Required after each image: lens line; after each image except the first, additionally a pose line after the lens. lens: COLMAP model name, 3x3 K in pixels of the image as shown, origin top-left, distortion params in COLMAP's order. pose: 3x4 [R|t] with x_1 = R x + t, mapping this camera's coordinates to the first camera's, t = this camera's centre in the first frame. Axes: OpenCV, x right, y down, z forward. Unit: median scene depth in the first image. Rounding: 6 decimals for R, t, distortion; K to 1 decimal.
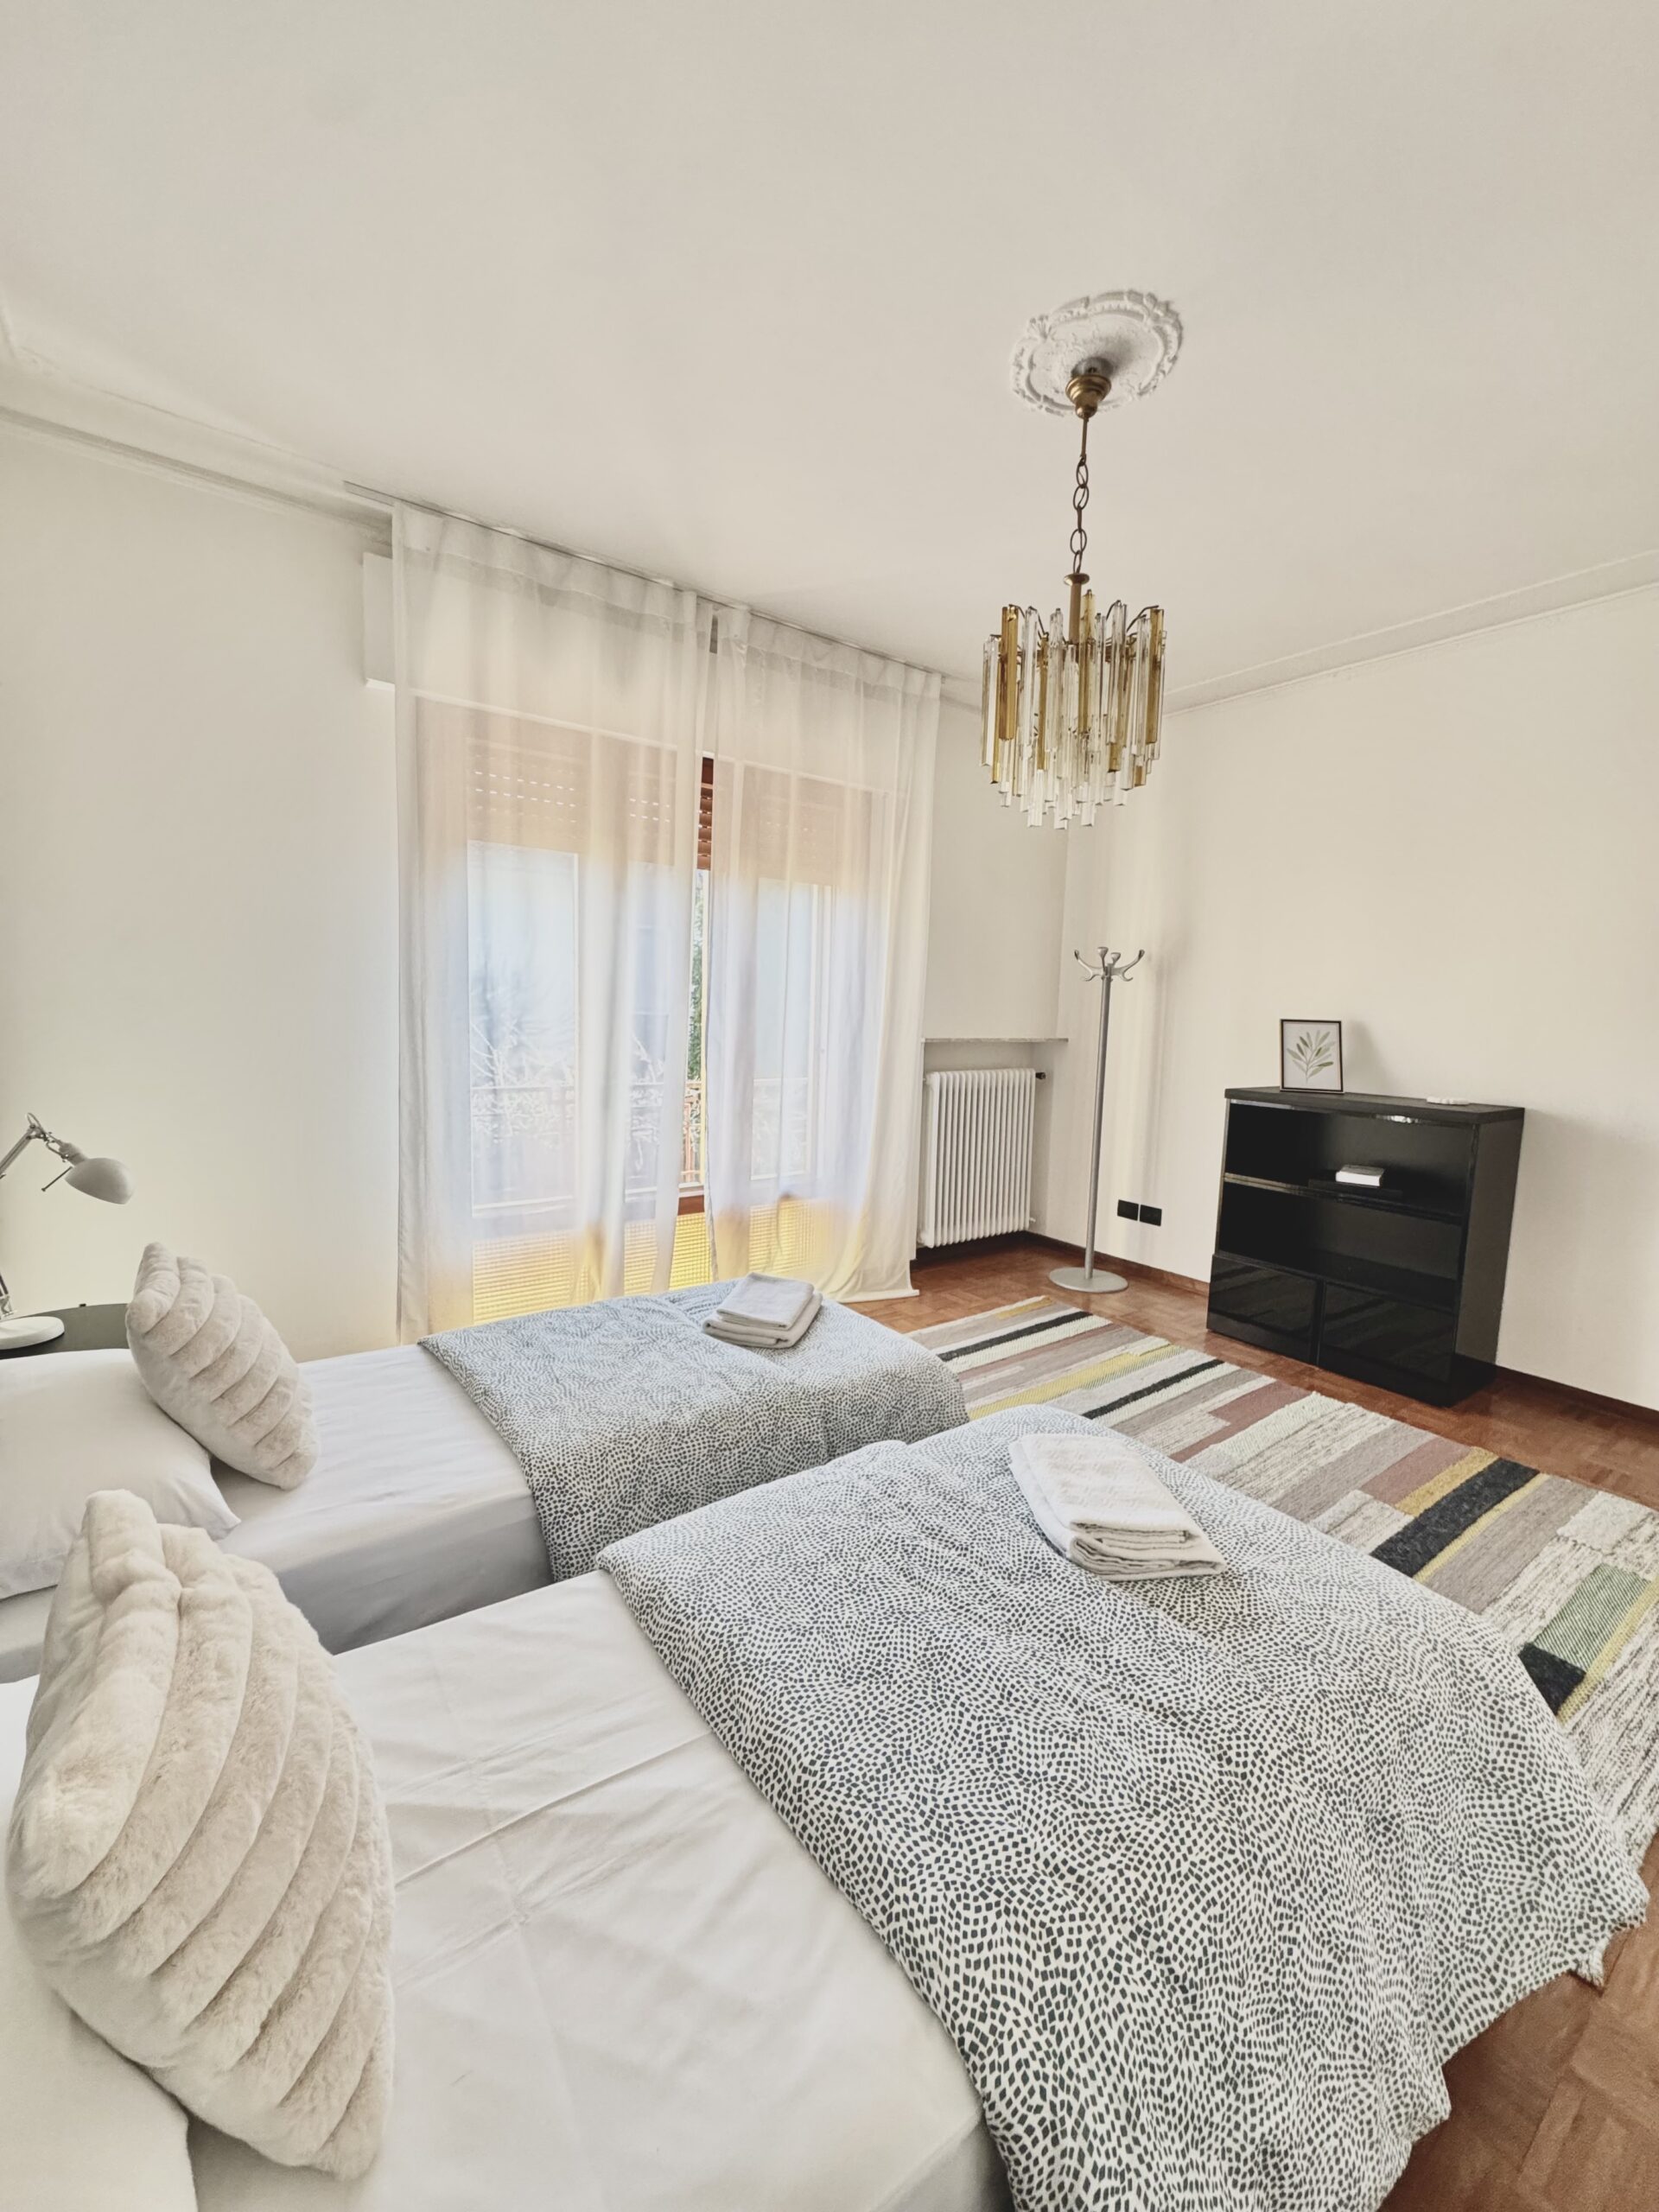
lens RADIAL K [[897.0, 0, 829.5], [0, 897.0, 1106.0], [0, 0, 1]] dist [-0.002746, -0.000240]
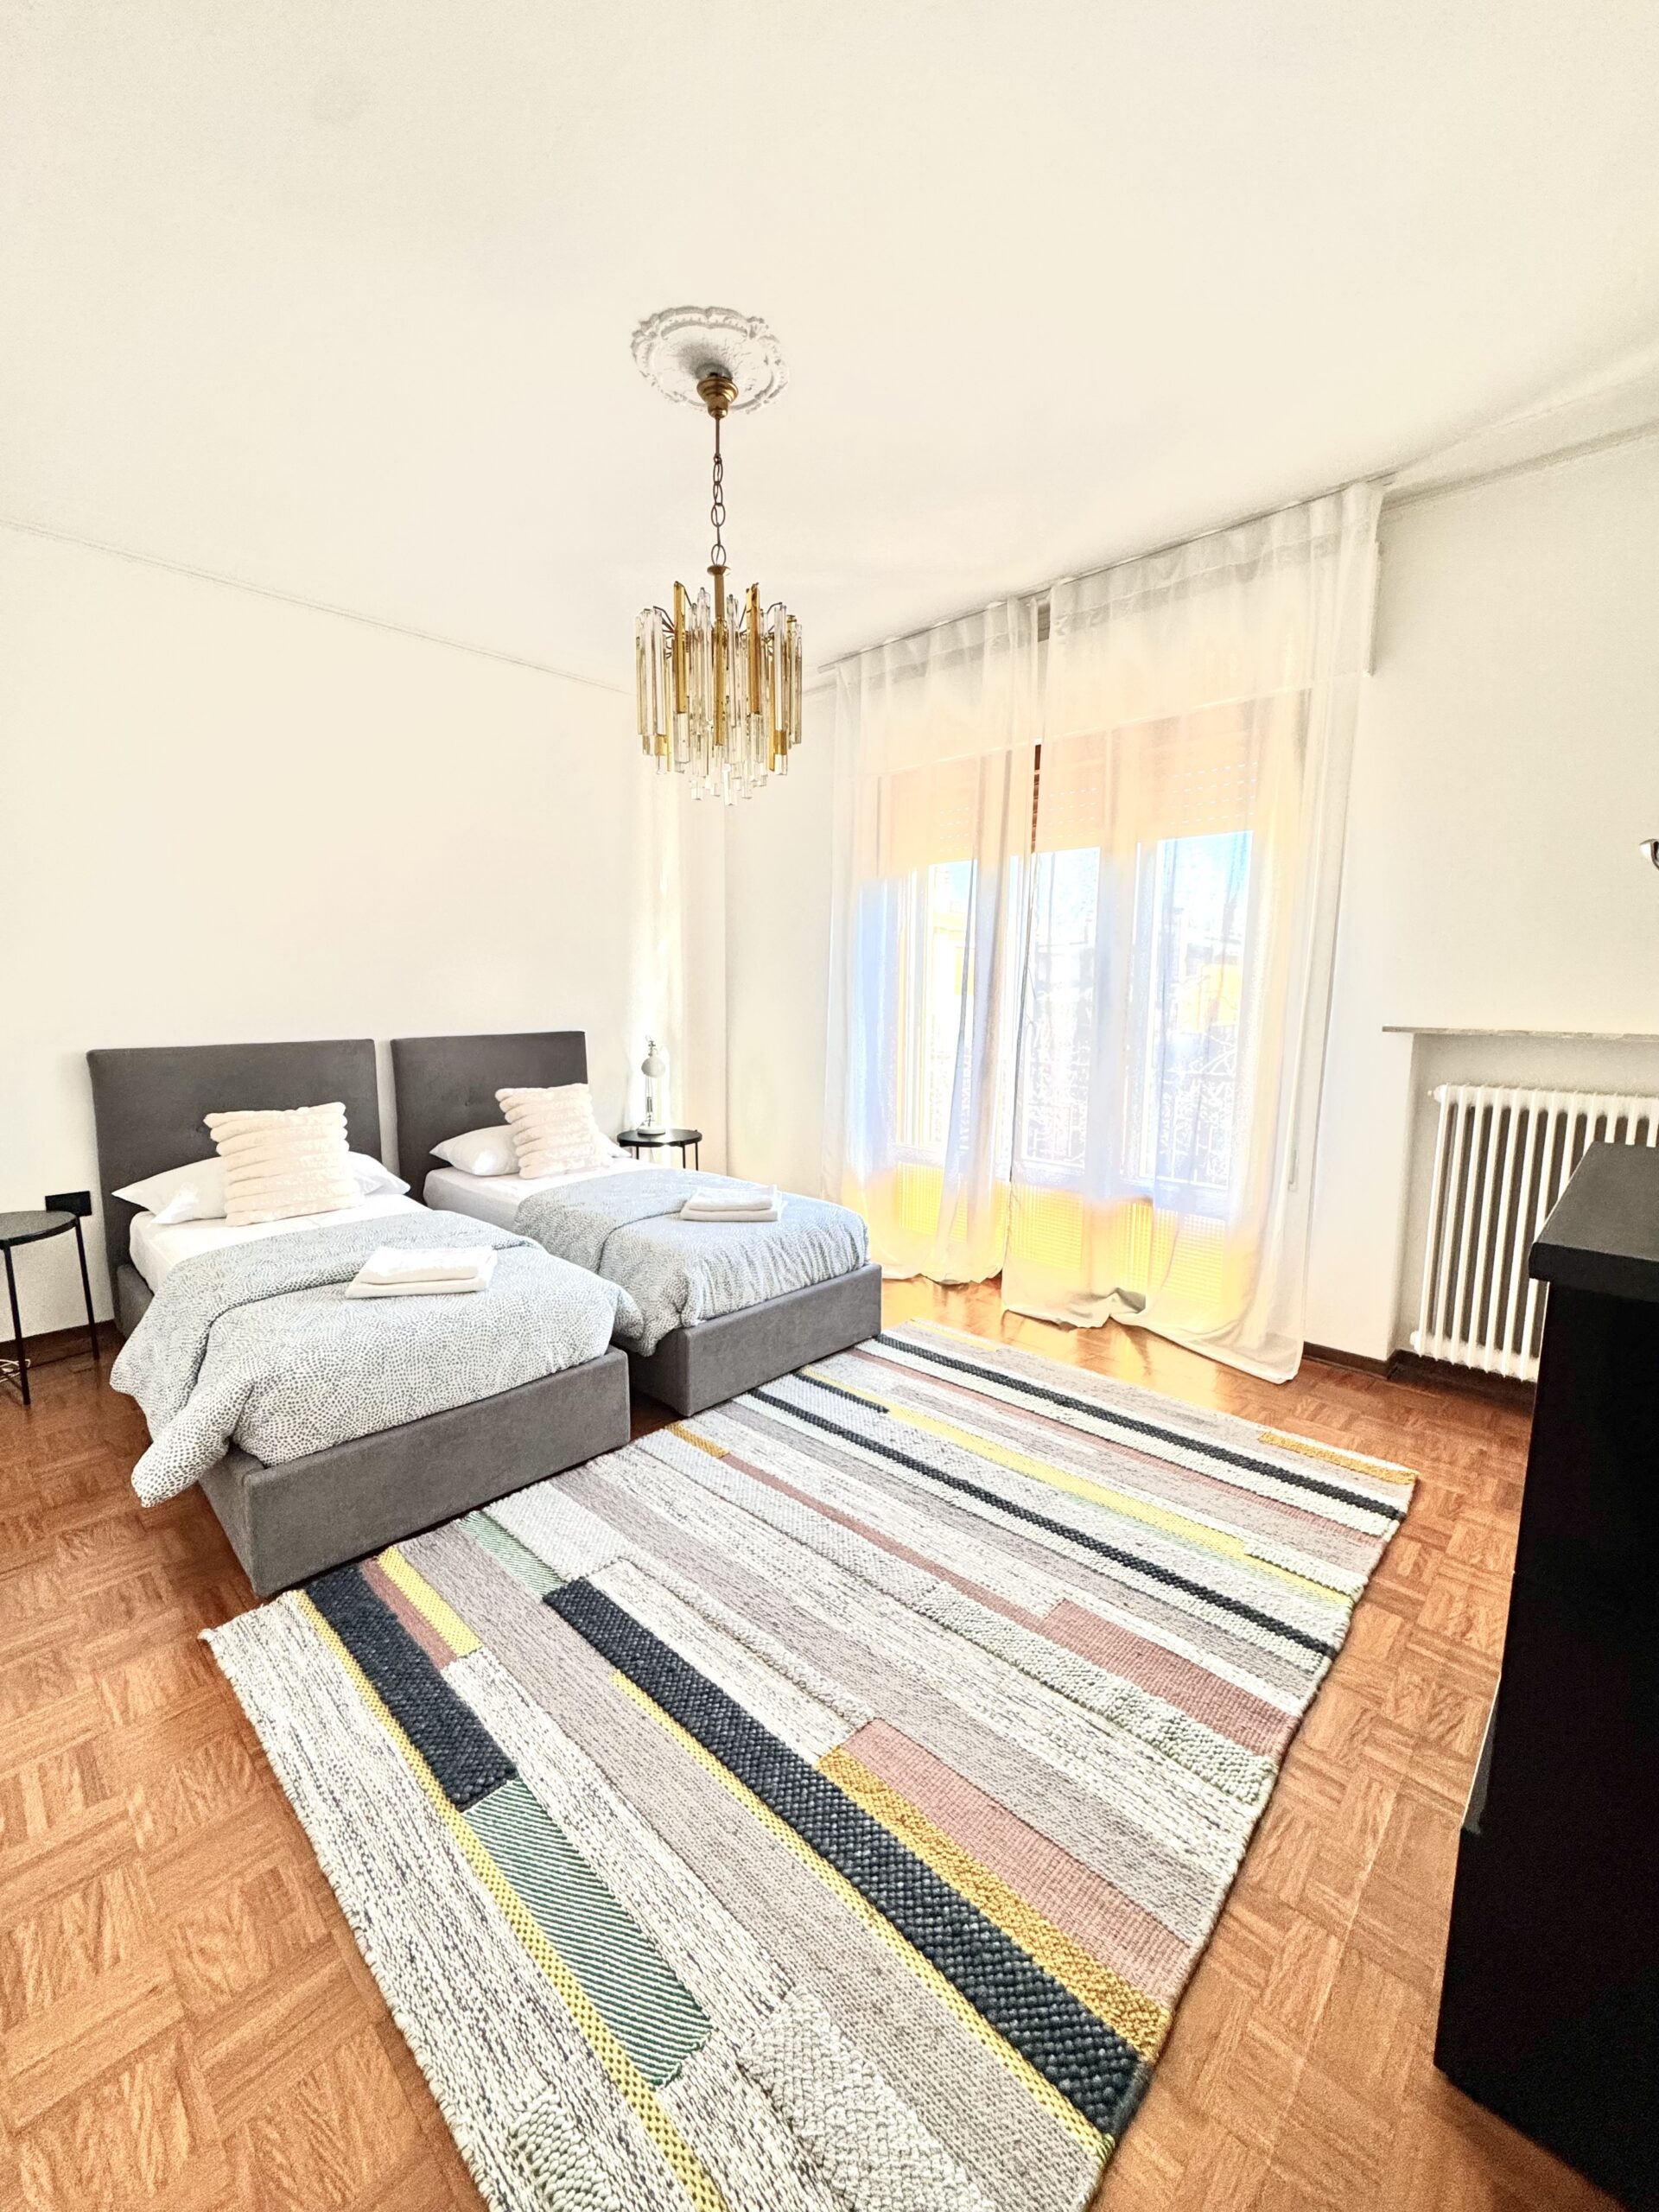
lens RADIAL K [[889.1, 0, 829.5], [0, 889.1, 1106.0], [0, 0, 1]] dist [0.000648, 0.000046]
pose [[0.168907, 0.107167, -0.979789, 0.889496], [-0.117502, 0.989172, 0.087937, -0.035951], [0.978603, 0.100273, 0.179670, 0.627096]]
